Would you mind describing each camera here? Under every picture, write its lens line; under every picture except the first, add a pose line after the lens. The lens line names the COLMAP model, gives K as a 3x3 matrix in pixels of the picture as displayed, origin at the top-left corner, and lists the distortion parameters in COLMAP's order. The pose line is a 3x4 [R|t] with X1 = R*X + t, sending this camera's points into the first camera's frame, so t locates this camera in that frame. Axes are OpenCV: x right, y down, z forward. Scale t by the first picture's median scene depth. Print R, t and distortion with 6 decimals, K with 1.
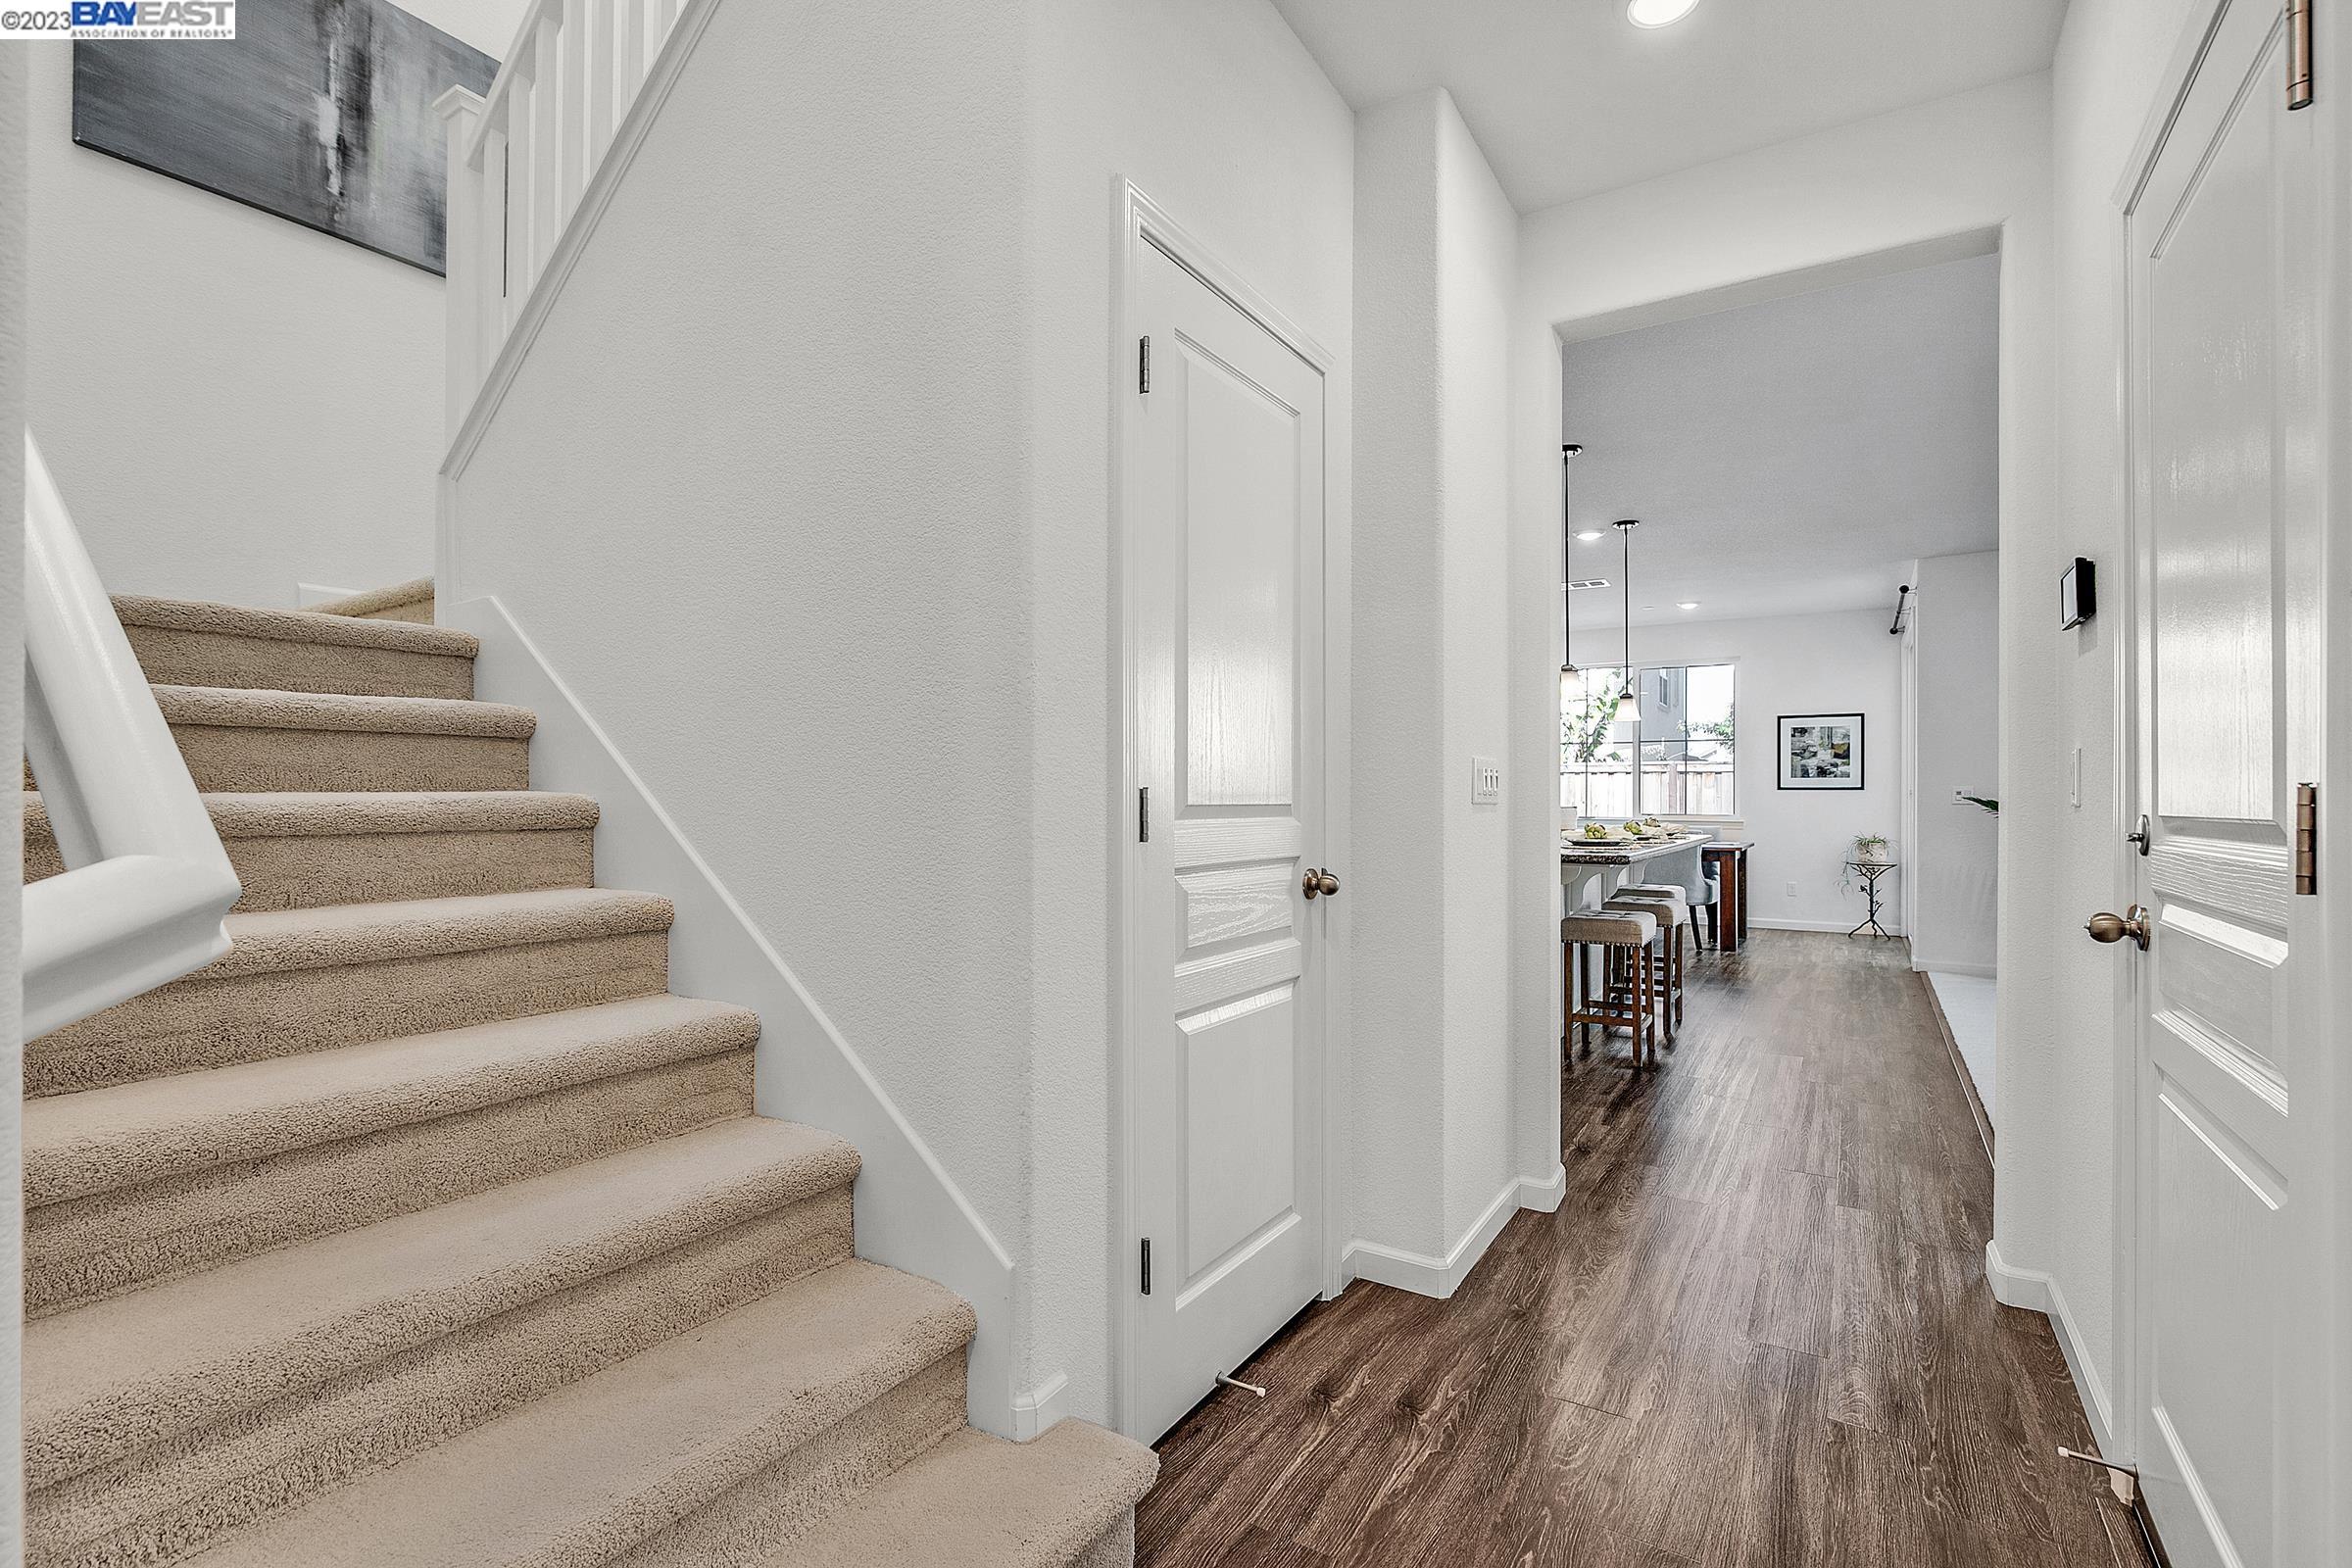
lens RADIAL K [[1058.5, 0, 1183.7], [0, 1058.5, 795.4], [0, 0, 1]] dist [-0.022913, 0.006241]
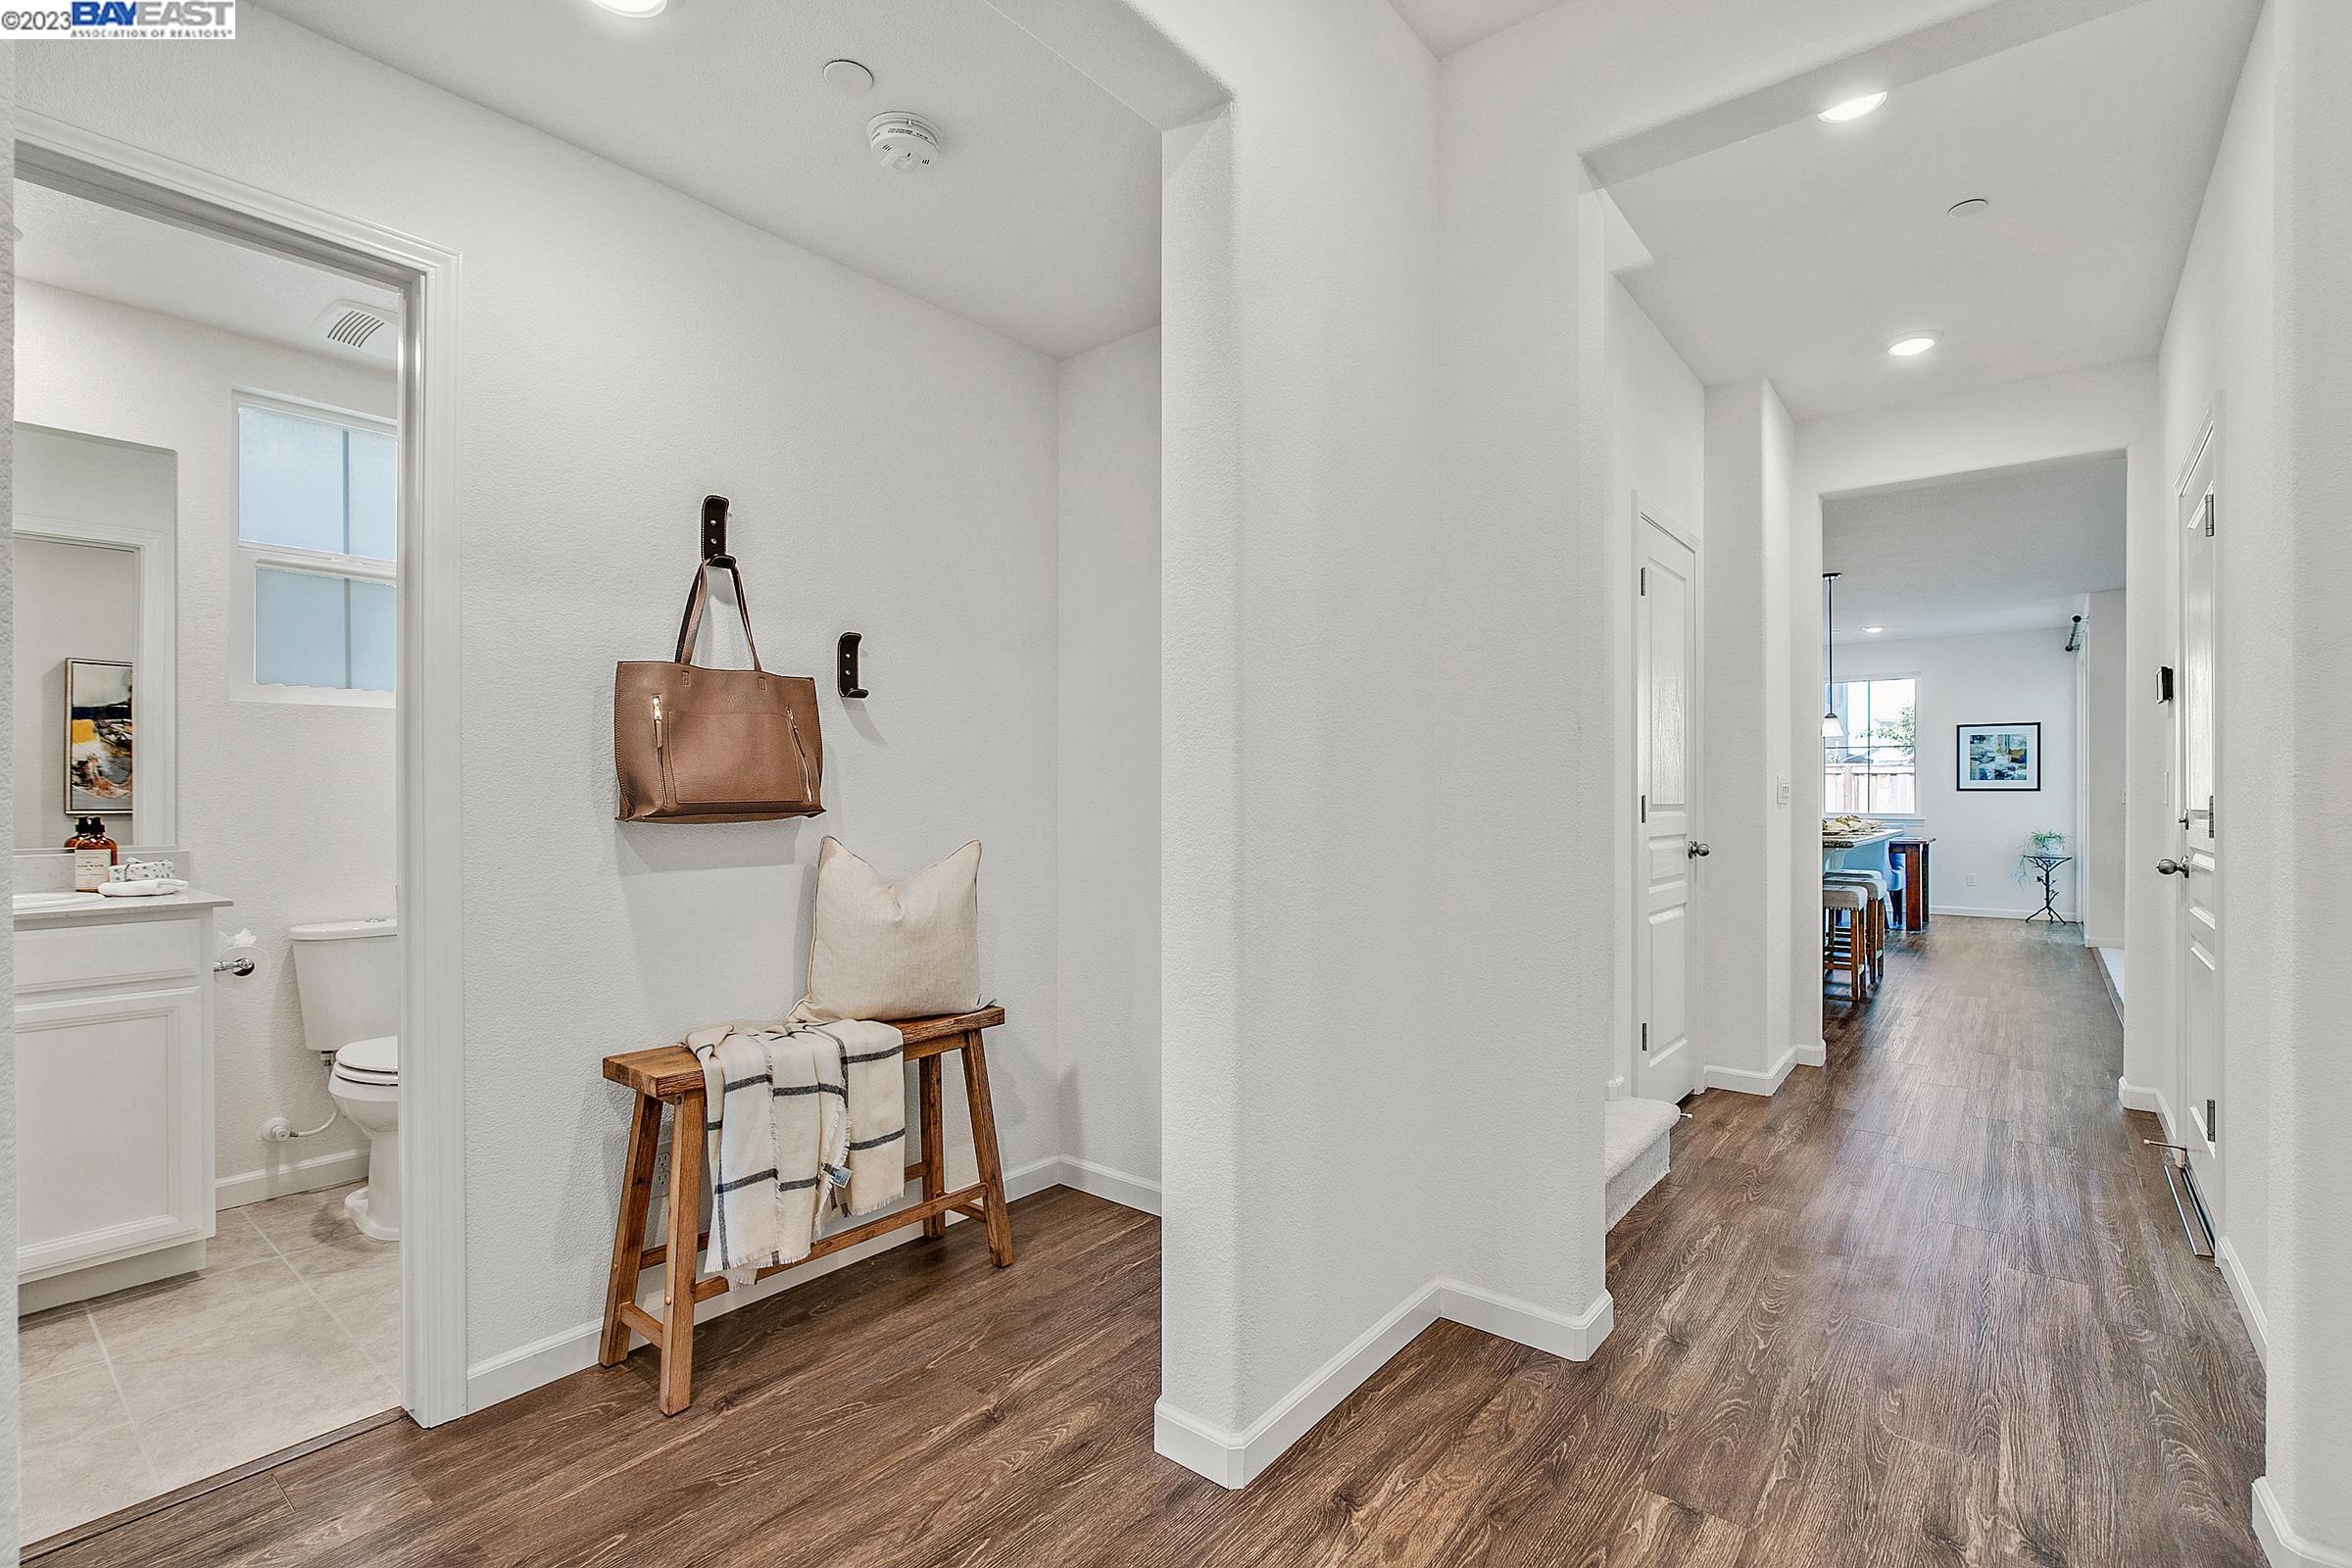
lens RADIAL K [[1058.5, 0, 1183.7], [0, 1058.5, 795.4], [0, 0, 1]] dist [-0.022913, 0.006241]
pose [[0.993548, -0.001498, -0.113406, -0.173088], [0.001489, 0.999999, -0.000160, -0.002251], [0.113406, -0.000010, 0.993549, -0.274696]]
